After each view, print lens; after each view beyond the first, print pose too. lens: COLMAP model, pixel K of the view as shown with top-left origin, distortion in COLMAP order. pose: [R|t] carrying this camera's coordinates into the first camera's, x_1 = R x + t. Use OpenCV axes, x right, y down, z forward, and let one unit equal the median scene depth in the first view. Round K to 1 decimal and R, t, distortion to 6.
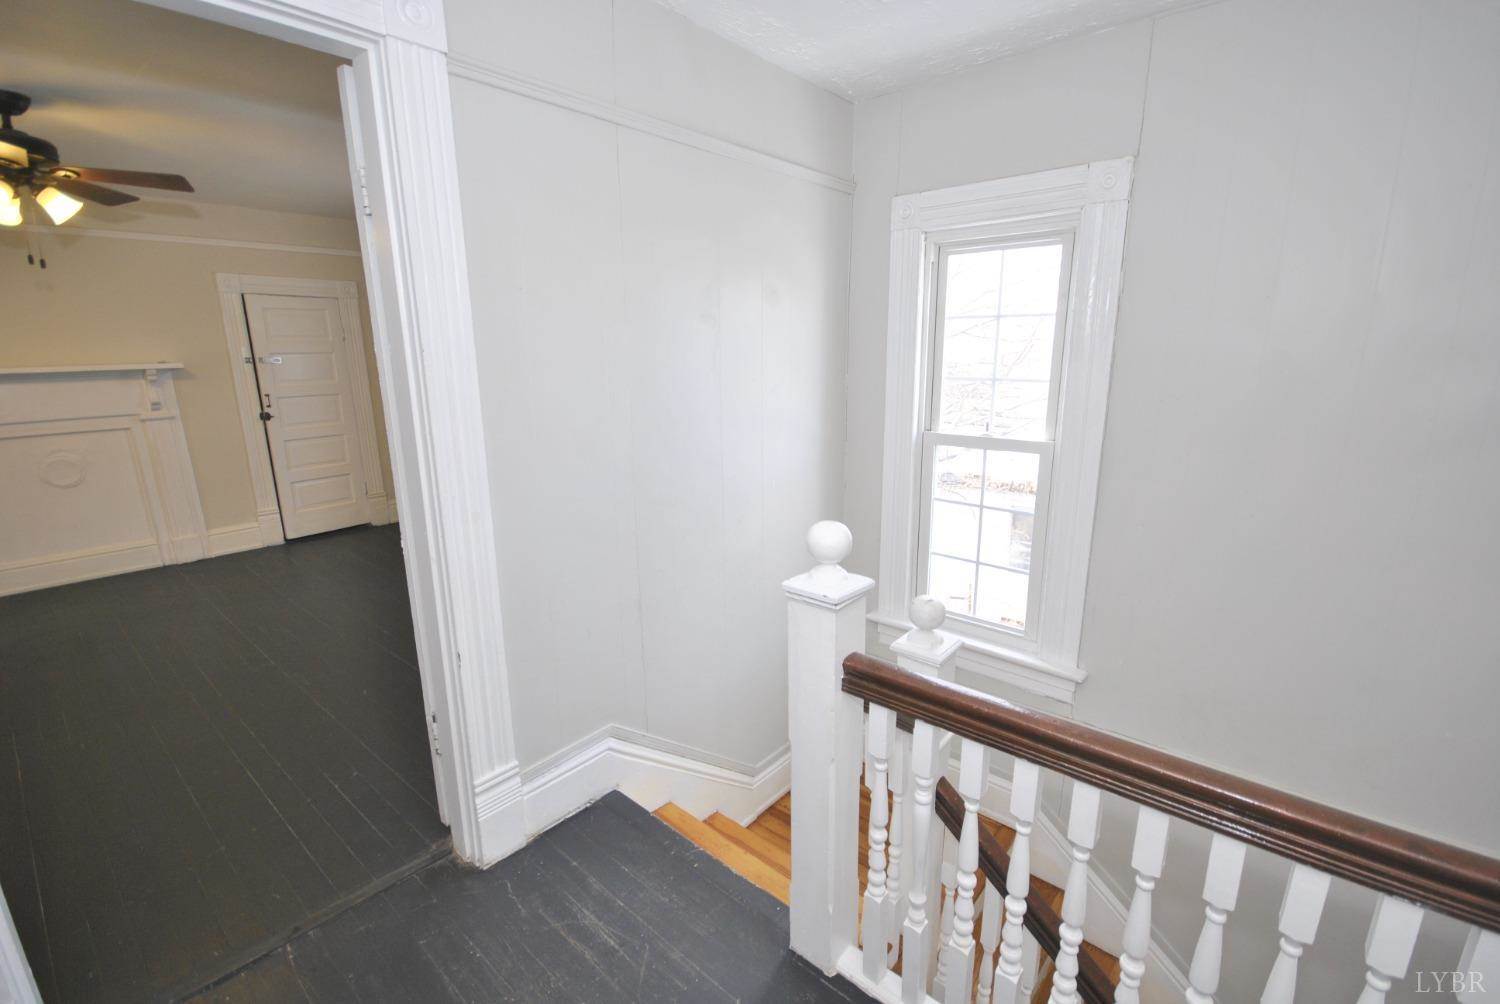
lens RADIAL K [[659.7, 0, 766.1], [0, 659.7, 499.7], [0, 0, 1]] dist [0.004551, -0.004711]
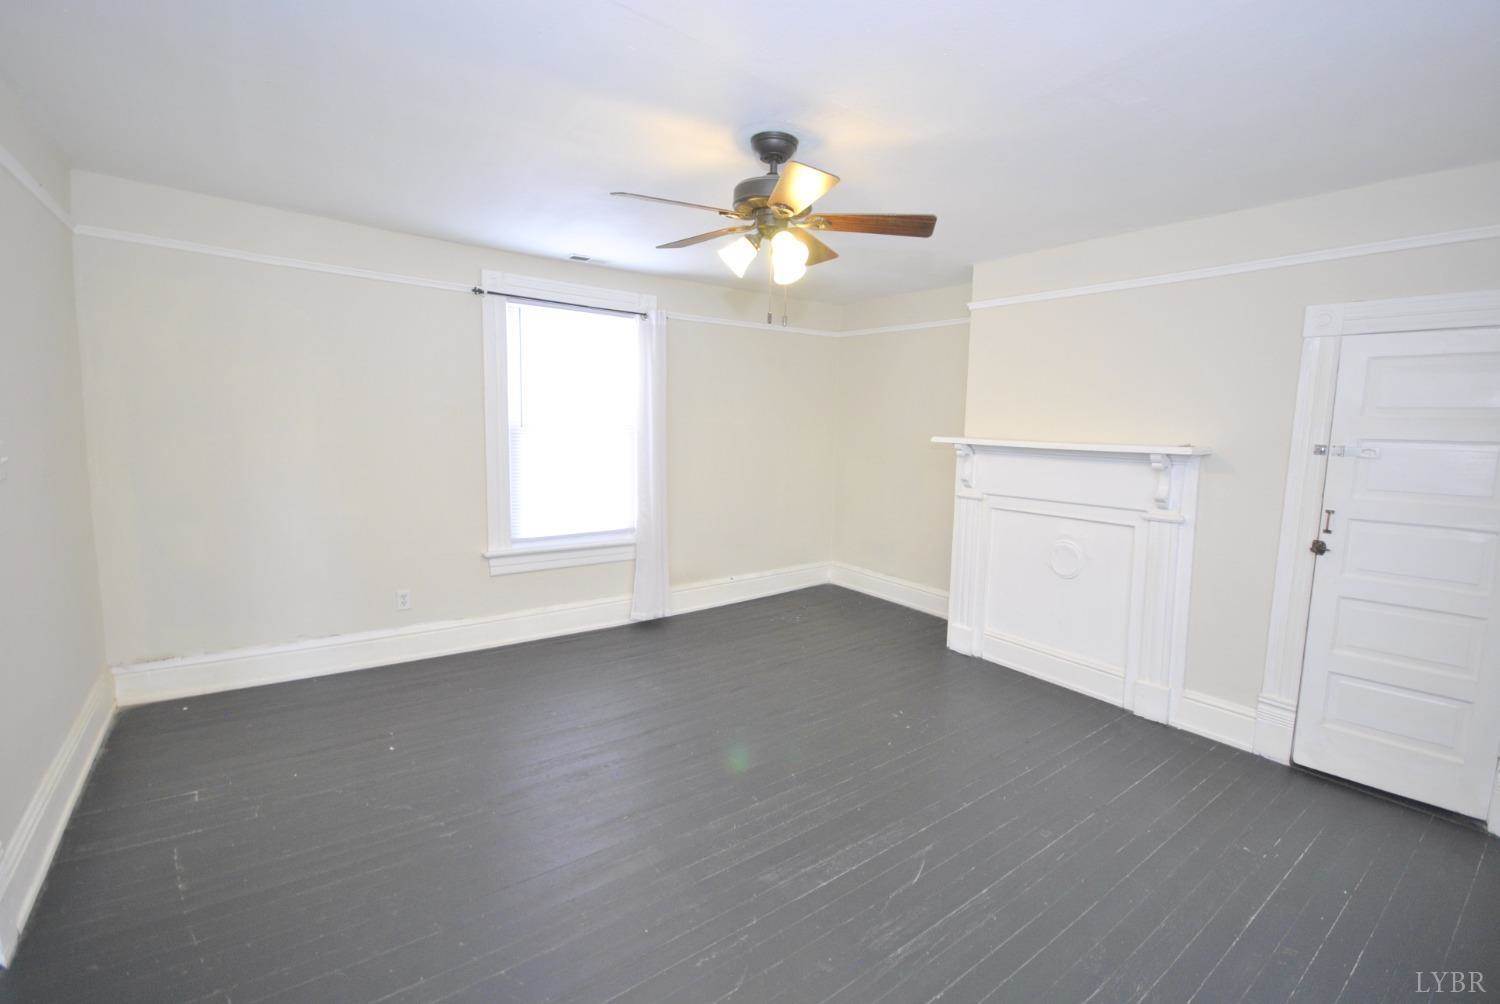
lens RADIAL K [[658.1, 0, 767.2], [0, 658.1, 499.3], [0, 0, 1]] dist [0.014565, -0.015894]
pose [[-0.234051, 0.106012, -0.966427, -0.115502], [-0.245312, 0.955434, 0.164216, -0.158304], [0.940767, 0.275511, -0.197615, 0.728546]]
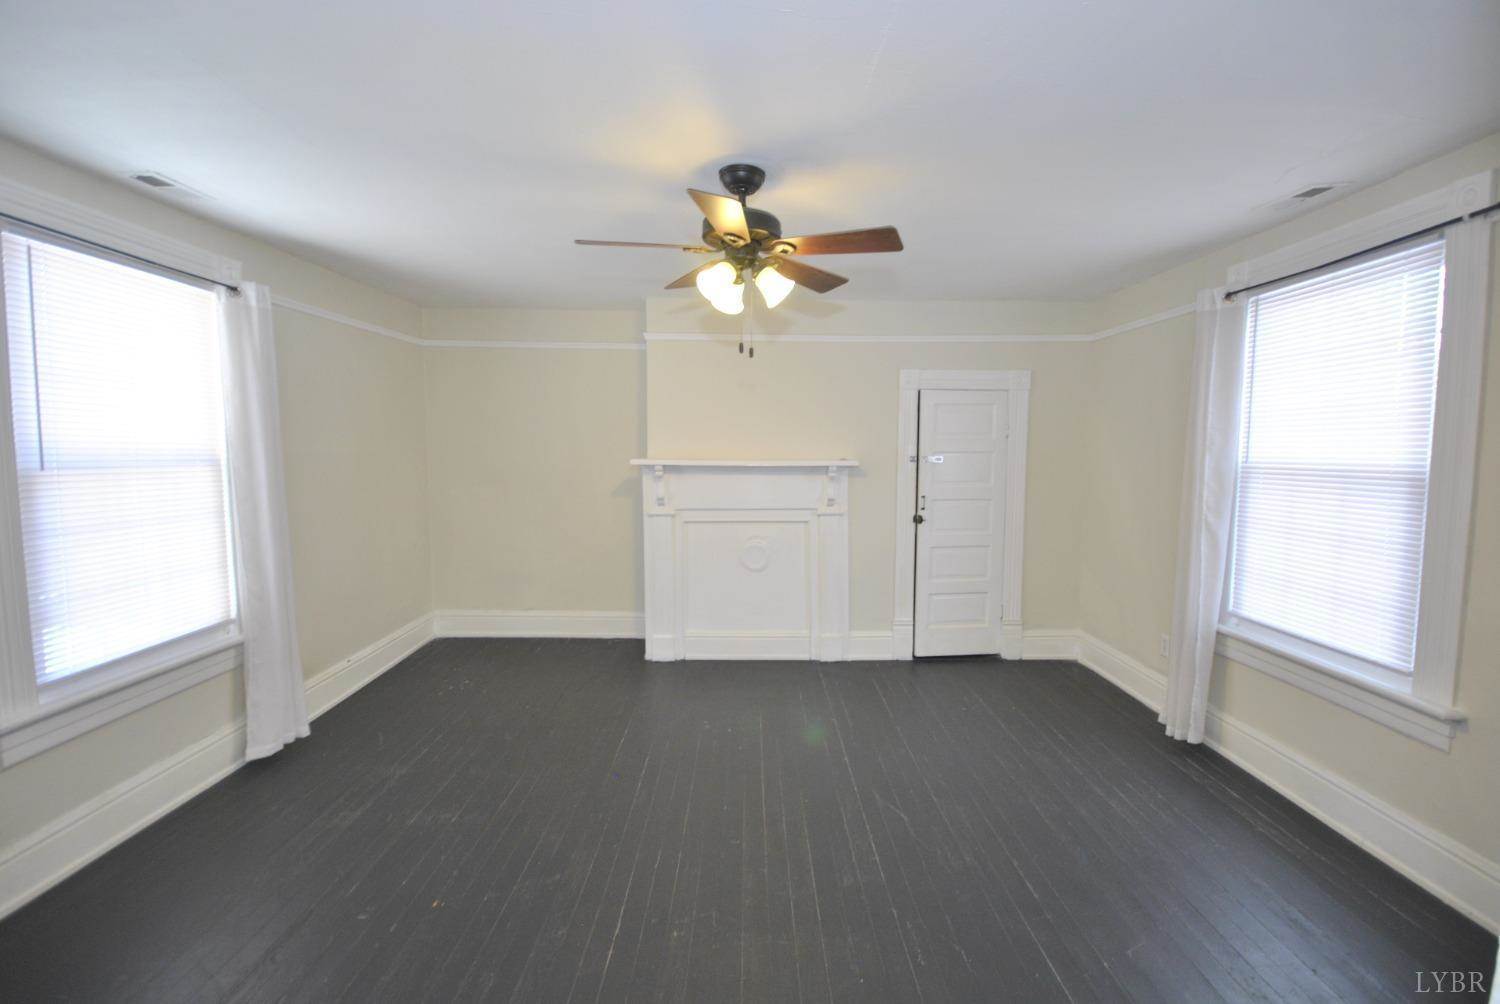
lens RADIAL K [[659.7, 0, 766.1], [0, 659.7, 499.7], [0, 0, 1]] dist [0.004551, -0.004711]
pose [[0.648640, 0.064451, -0.758361, -0.225488], [-0.176996, 0.981864, -0.067942, -0.059349], [0.740229, 0.178297, 0.648284, 0.273470]]
